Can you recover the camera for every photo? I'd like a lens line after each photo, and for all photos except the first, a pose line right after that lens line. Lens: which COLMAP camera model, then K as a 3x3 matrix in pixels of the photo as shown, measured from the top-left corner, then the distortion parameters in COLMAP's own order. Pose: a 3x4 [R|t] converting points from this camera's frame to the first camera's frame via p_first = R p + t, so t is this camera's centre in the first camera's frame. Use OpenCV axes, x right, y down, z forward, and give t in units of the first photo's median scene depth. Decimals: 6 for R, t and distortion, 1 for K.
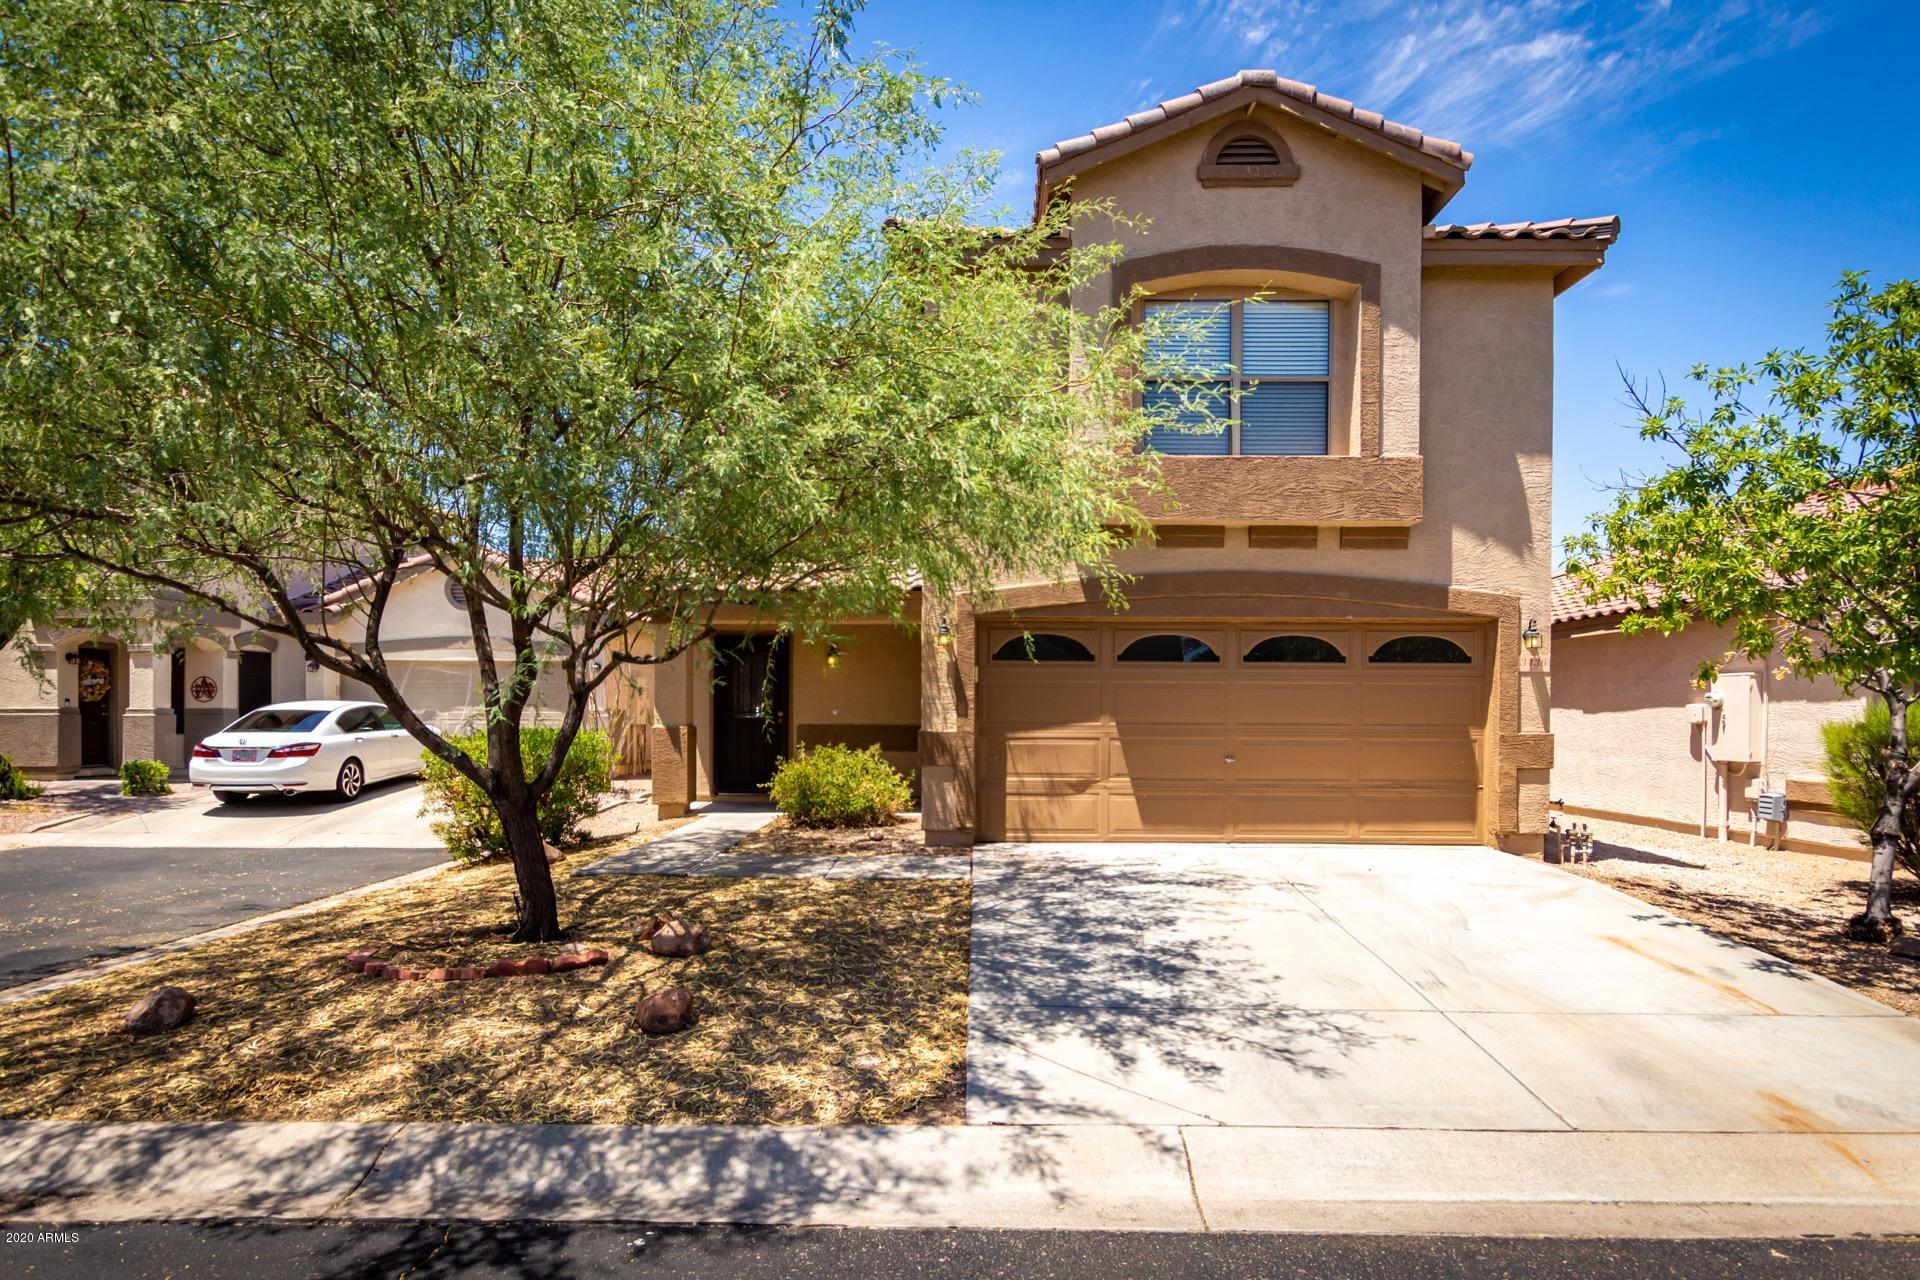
lens RADIAL K [[1016.3, 0, 959.7], [0, 1016.3, 648.8], [0, 0, 1]] dist [0.008057, -0.000780]
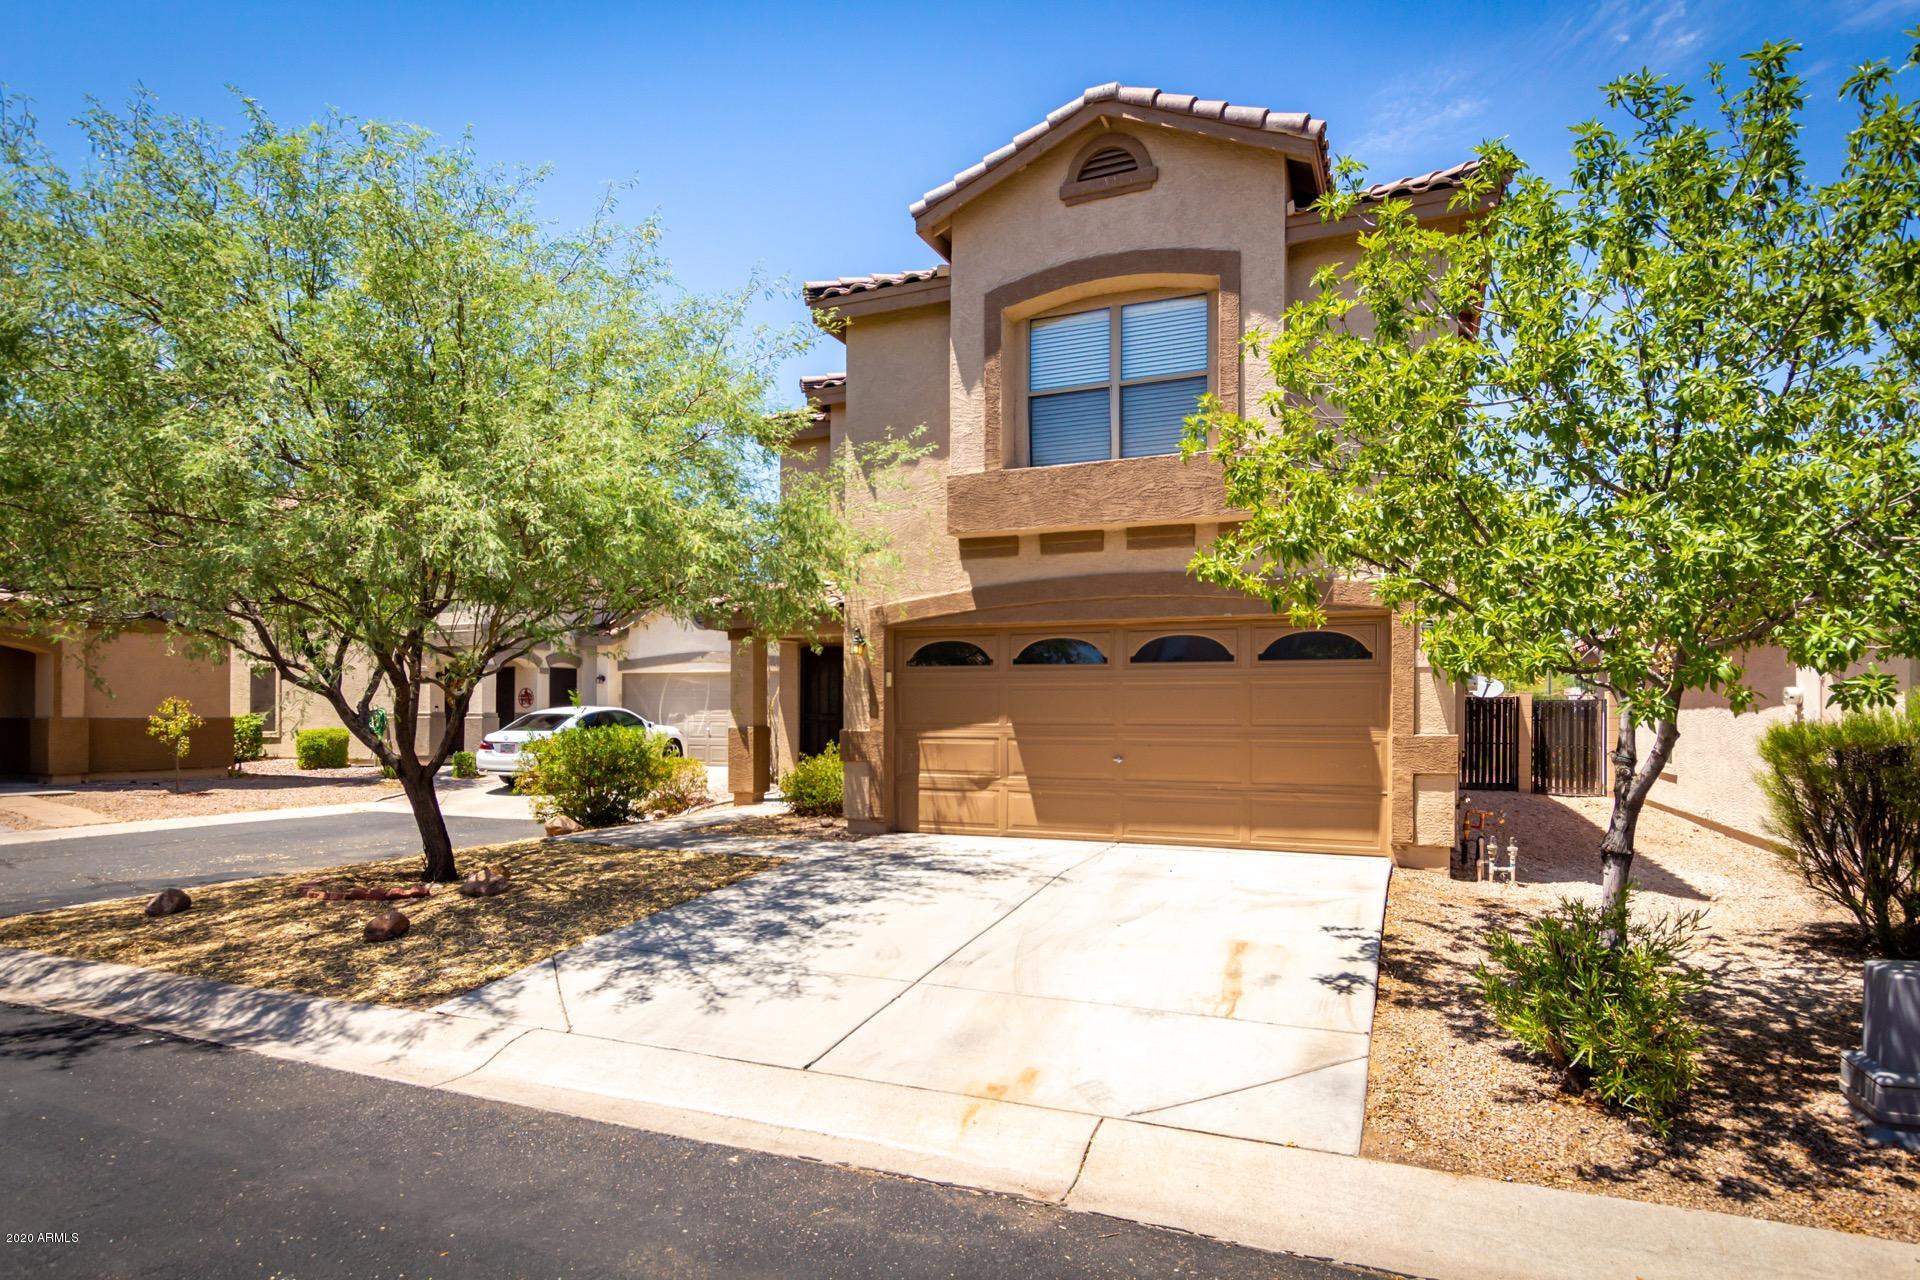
lens RADIAL K [[1029.8, 0, 961.1], [0, 1029.8, 637.4], [0, 0, 1]] dist [0.004674, -0.002358]
pose [[0.925576, -0.030432, -0.377338, 0.537499], [0.024987, 0.999501, -0.019317, 0.003384], [0.377737, 0.008451, 0.925874, -0.008792]]
